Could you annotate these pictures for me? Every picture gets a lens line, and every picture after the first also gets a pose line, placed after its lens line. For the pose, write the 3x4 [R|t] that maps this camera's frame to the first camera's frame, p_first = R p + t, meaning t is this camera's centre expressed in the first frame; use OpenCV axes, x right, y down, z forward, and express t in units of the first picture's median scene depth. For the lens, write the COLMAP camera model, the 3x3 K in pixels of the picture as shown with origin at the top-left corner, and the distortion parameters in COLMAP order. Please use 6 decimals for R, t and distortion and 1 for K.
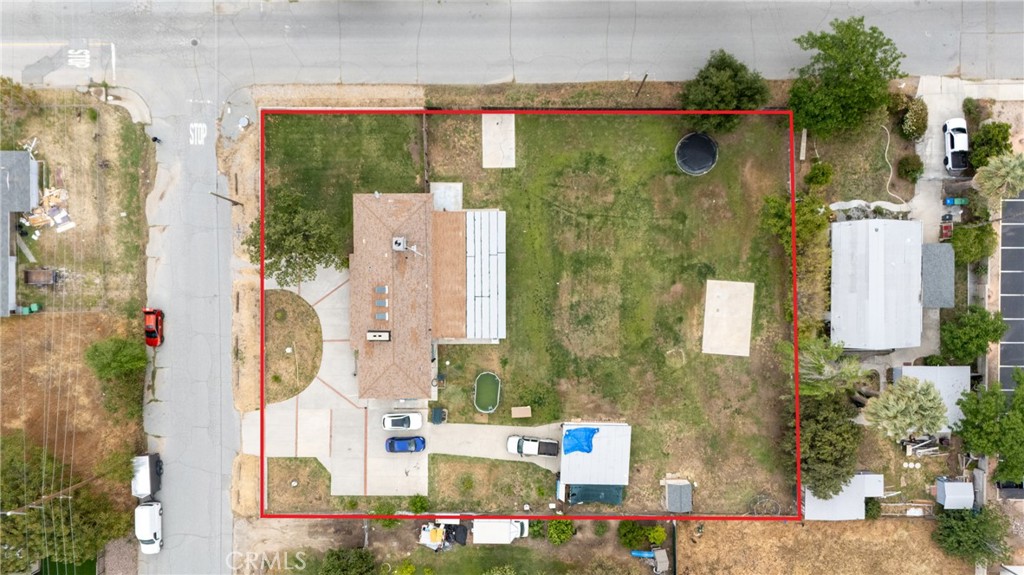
lens RADIAL K [[754.1, 0, 512.0], [0, 754.1, 287.5], [0, 0, 1]] dist [0.073577, -0.067870]
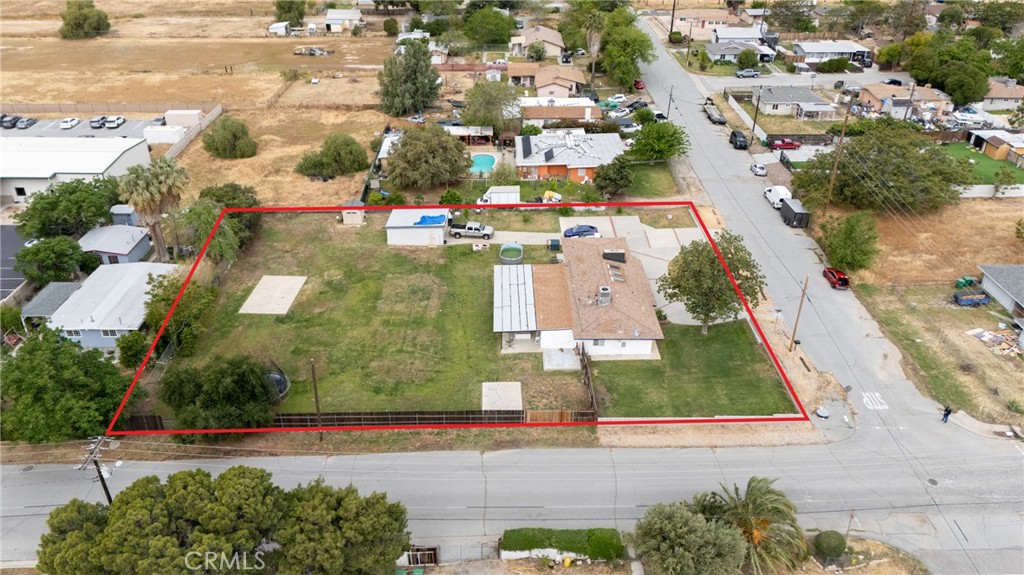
lens RADIAL K [[754.1, 0, 512.0], [0, 754.1, 287.5], [0, 0, 1]] dist [0.073577, -0.067870]
pose [[-0.999632, 0.026827, -0.003969, -0.028428], [-0.017428, -0.523385, 0.851918, -0.821658], [0.020777, 0.851674, 0.523660, 0.466380]]
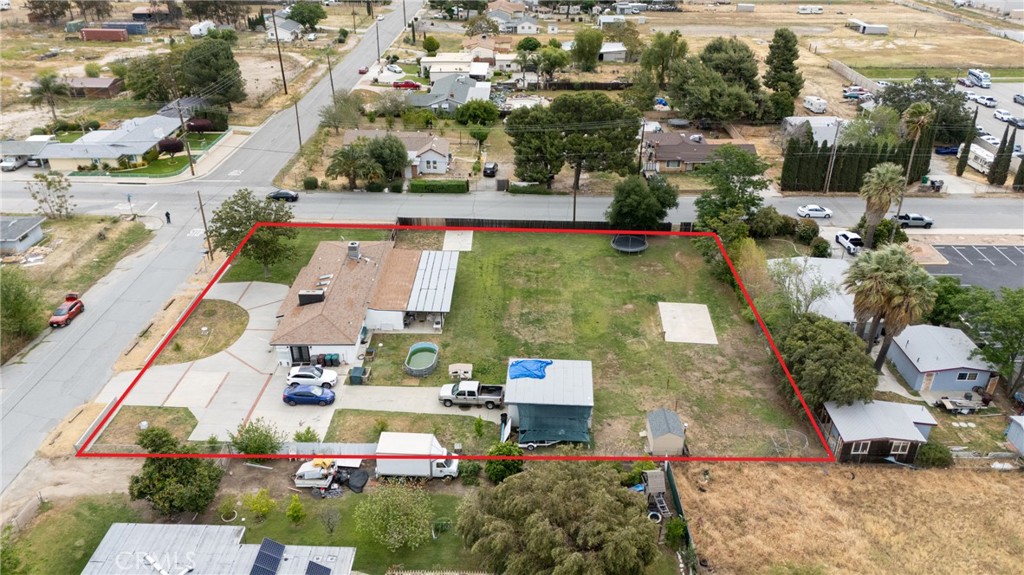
lens RADIAL K [[754.1, 0, 512.0], [0, 754.1, 287.5], [0, 0, 1]] dist [0.073577, -0.067870]
pose [[0.999482, 0.031951, 0.003753, 0.062538], [-0.011030, 0.449920, -0.893001, 0.859704], [-0.030221, 0.892497, 0.450040, 0.542576]]
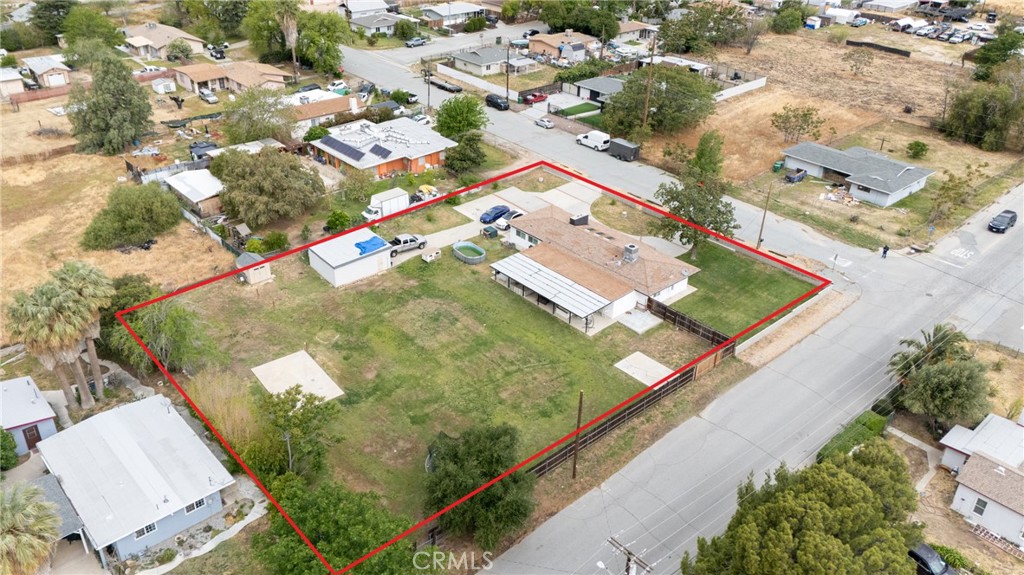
lens RADIAL K [[779.0, 0, 506.8], [0, 779.0, 289.0], [0, 0, 1]] dist [0.076149, -0.073841]
pose [[-0.745777, 0.345825, -0.569405, 0.556803], [-0.665777, -0.417222, 0.618601, -0.581061], [-0.023640, 0.840435, 0.541397, 0.459247]]
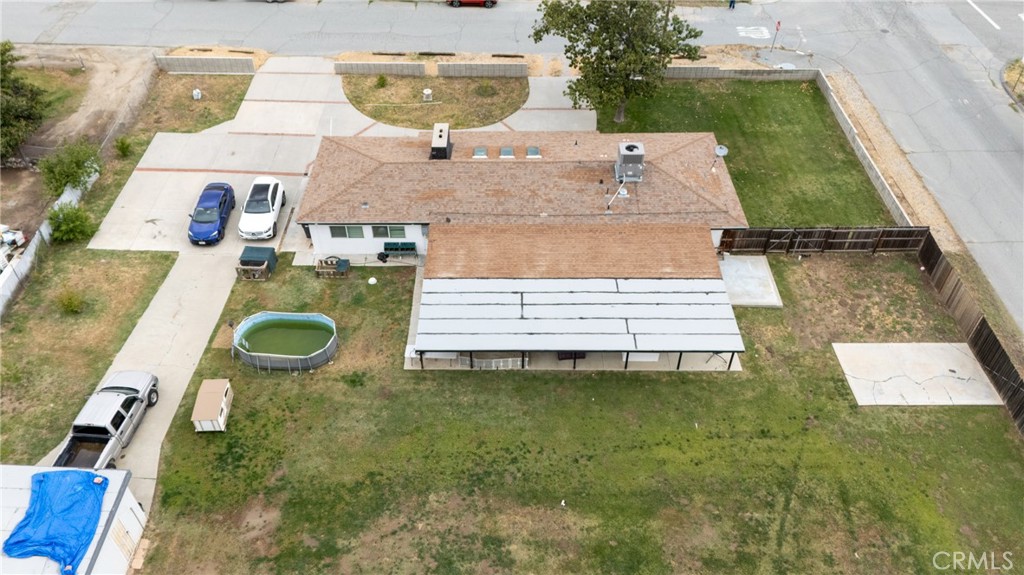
lens RADIAL K [[754.1, 0, 512.0], [0, 754.1, 287.5], [0, 0, 1]] dist [0.073577, -0.067870]
pose [[0.003569, 0.707088, -0.707117, 0.236159], [-0.999317, -0.023488, -0.028531, 0.030117], [-0.036782, 0.706736, 0.706521, 0.686832]]
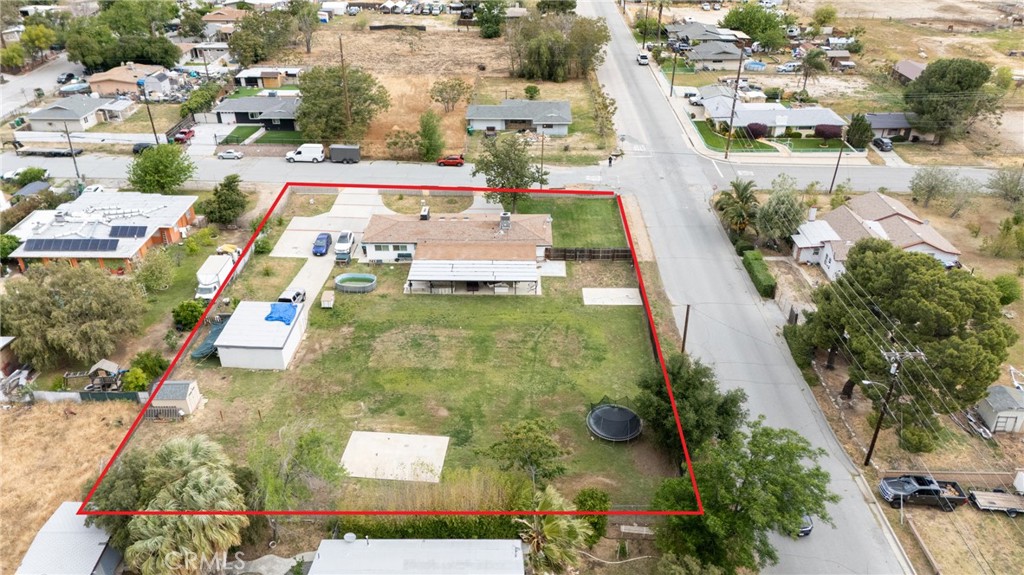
lens RADIAL K [[754.1, 0, 512.0], [0, 754.1, 287.5], [0, 0, 1]] dist [0.073577, -0.067870]
pose [[-0.020284, 0.521642, -0.852923, 0.811404], [-0.999318, -0.036907, 0.001194, -0.066743], [-0.030856, 0.852366, 0.522035, 0.481467]]
